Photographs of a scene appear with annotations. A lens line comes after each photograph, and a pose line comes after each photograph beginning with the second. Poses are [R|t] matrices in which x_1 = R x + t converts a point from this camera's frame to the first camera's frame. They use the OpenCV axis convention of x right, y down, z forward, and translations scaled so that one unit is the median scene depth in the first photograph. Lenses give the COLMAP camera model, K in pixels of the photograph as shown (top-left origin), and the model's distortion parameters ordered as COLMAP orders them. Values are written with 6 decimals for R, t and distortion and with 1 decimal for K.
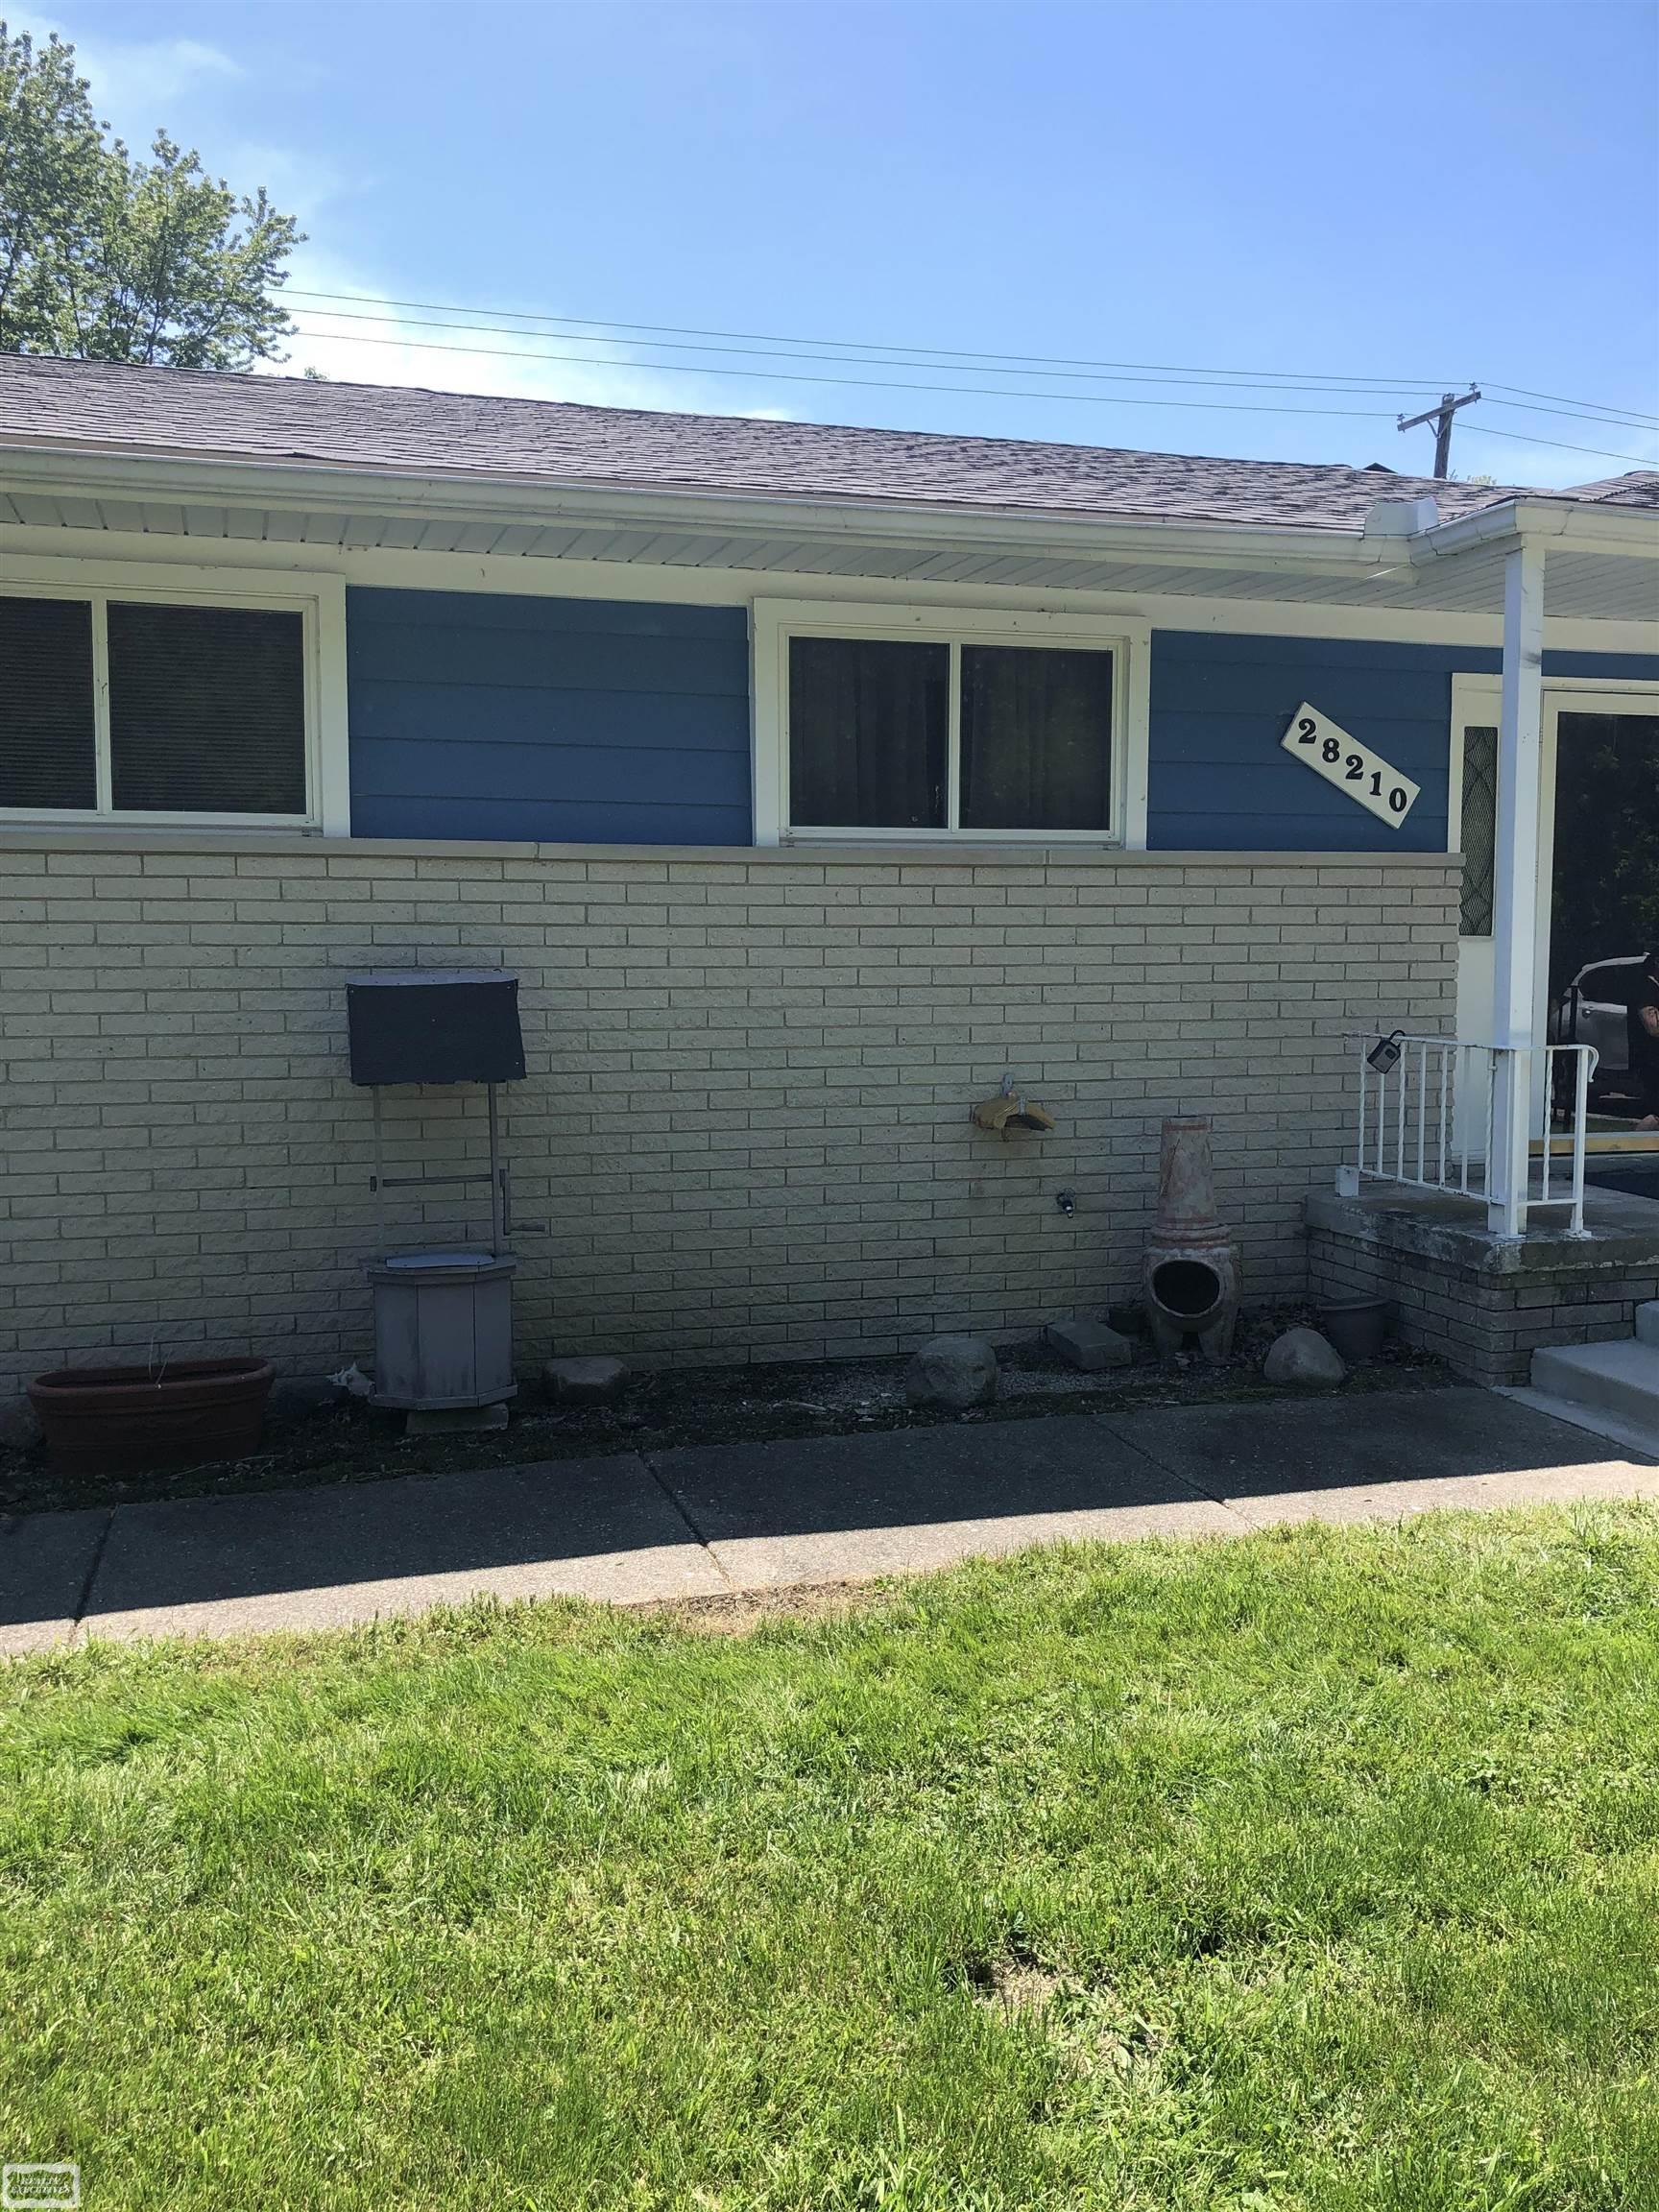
lens RADIAL K [[1767.0, 0, 829.5], [0, 1767.0, 1106.0], [0, 0, 1]] dist [0.013863, -0.031348]
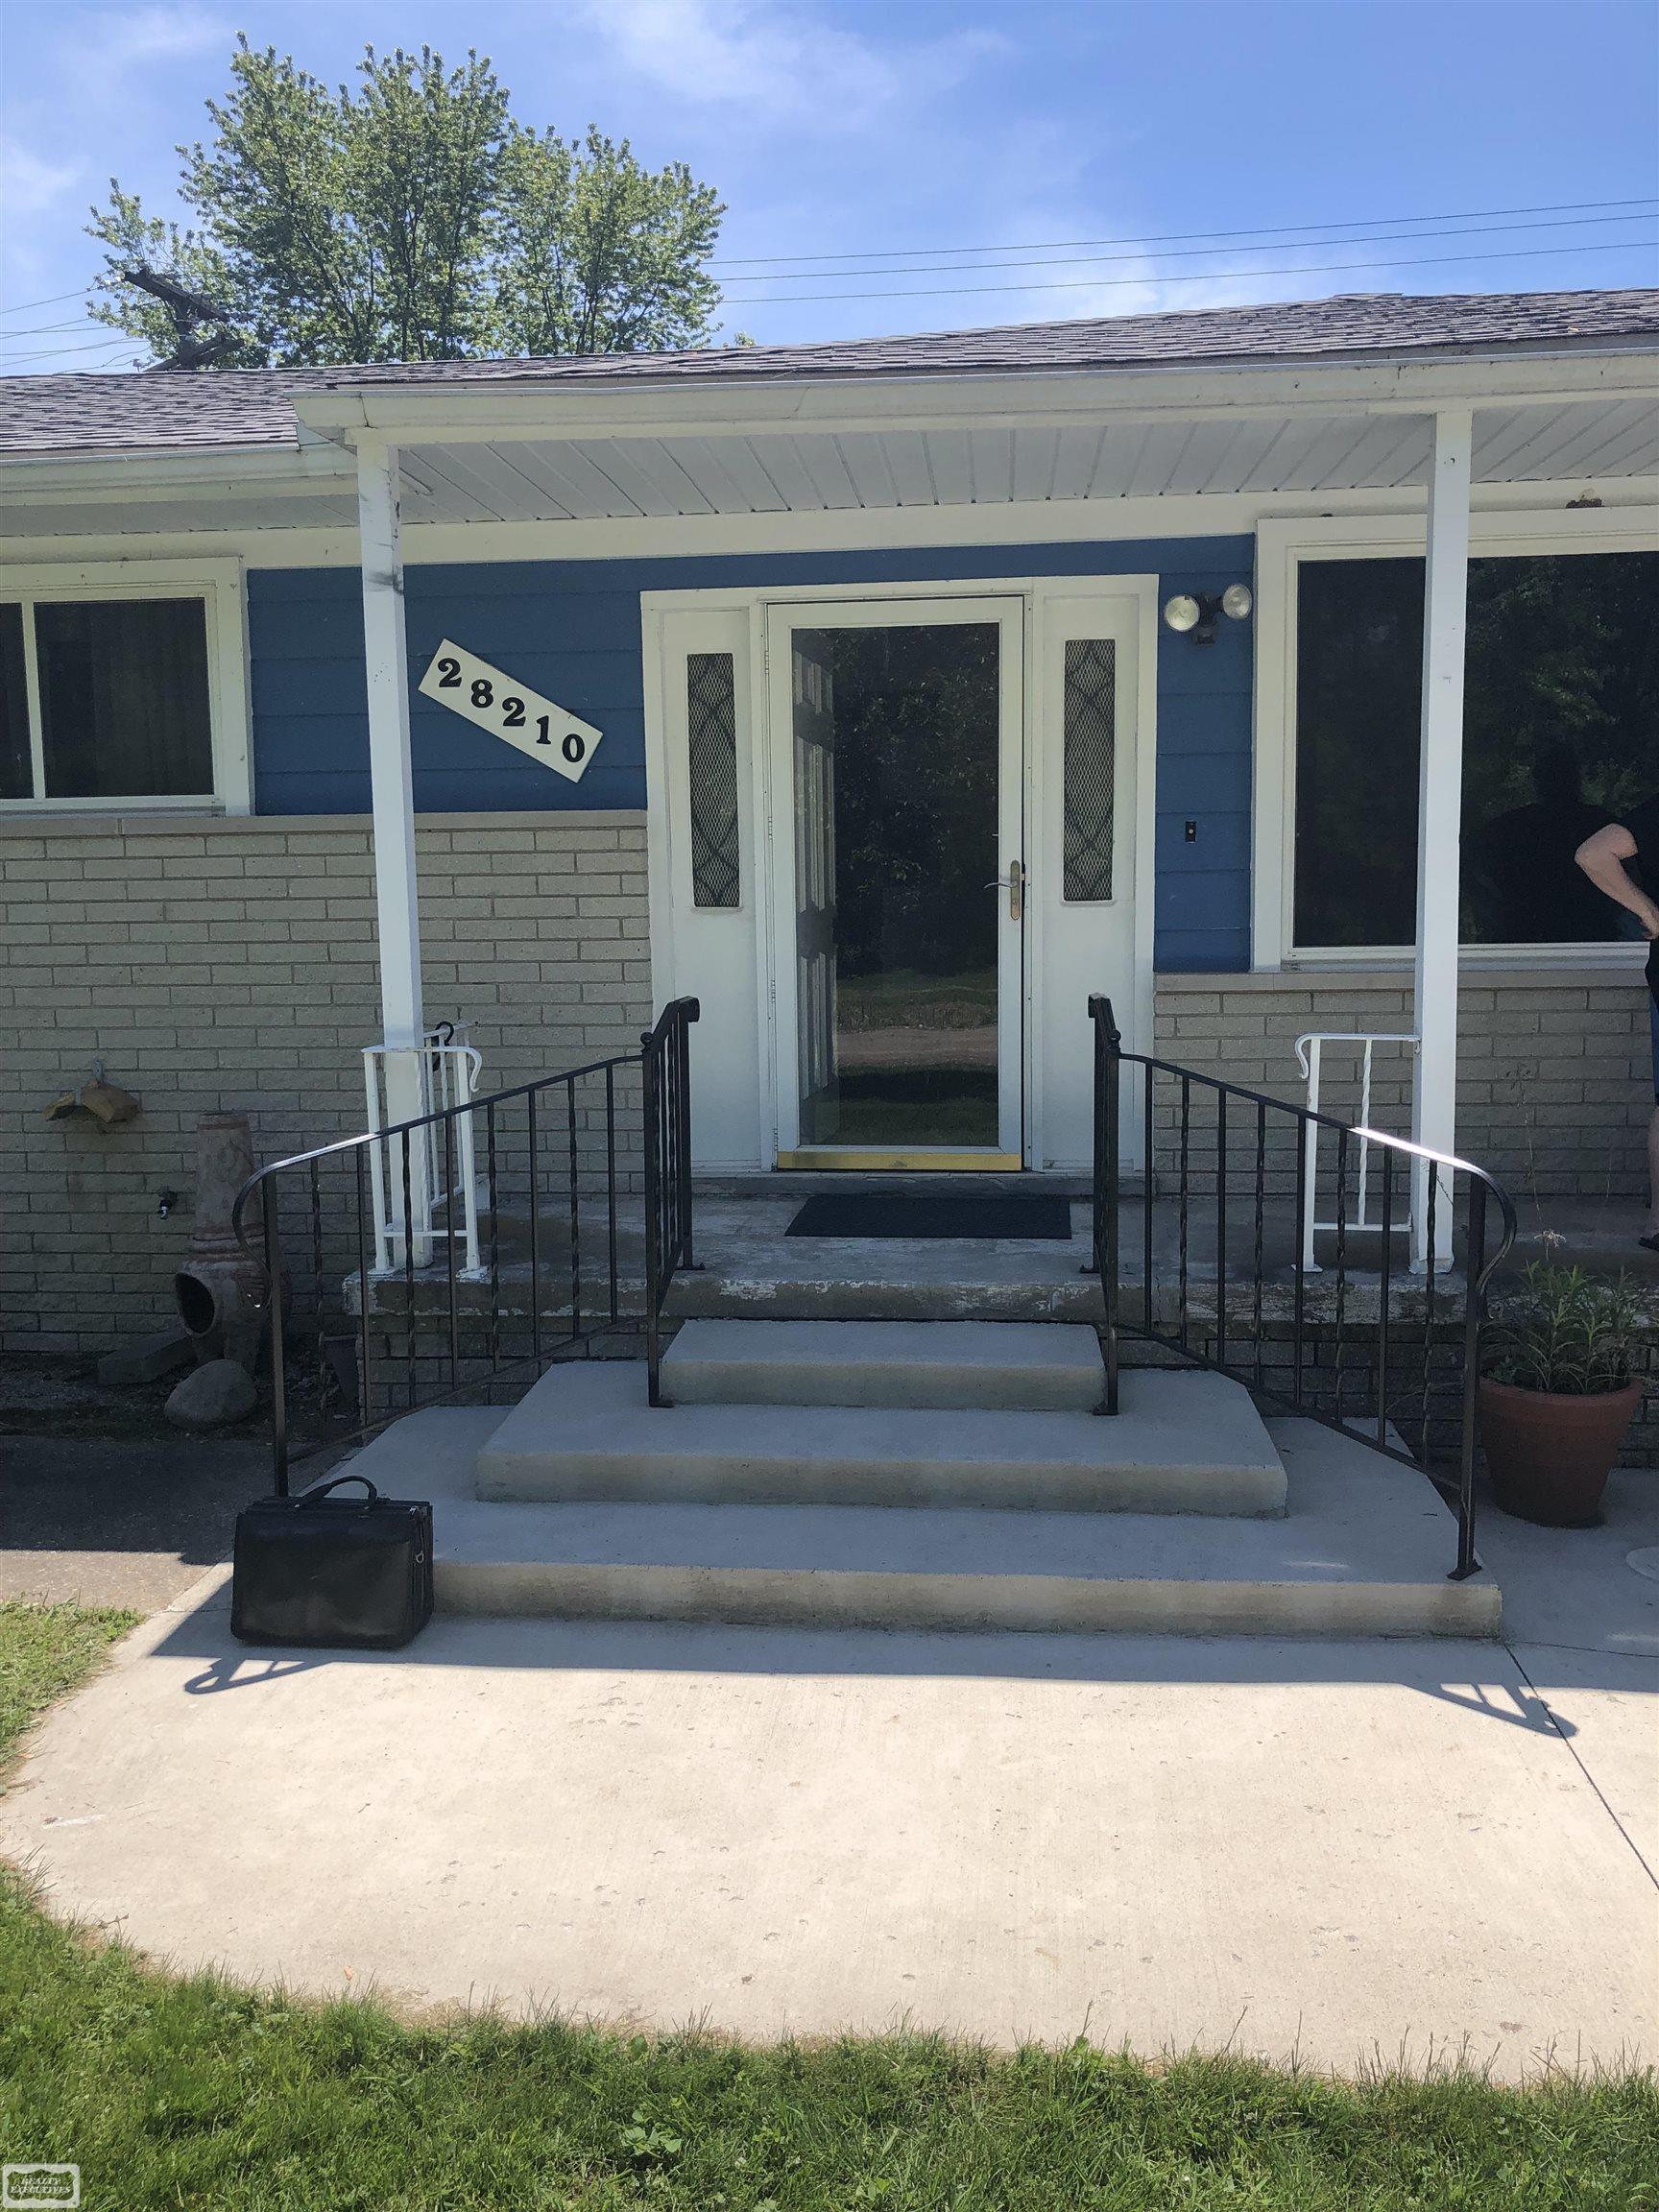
lens RADIAL K [[1837.1, 0, 830.9], [0, 1837.1, 1079.6], [0, 0, 1]] dist [0.162067, -0.441580]
pose [[0.920835, 0.026926, -0.389022, 0.798301], [-0.026382, 0.999629, 0.006741, -0.023798], [0.389059, 0.004056, 0.921204, 0.235396]]
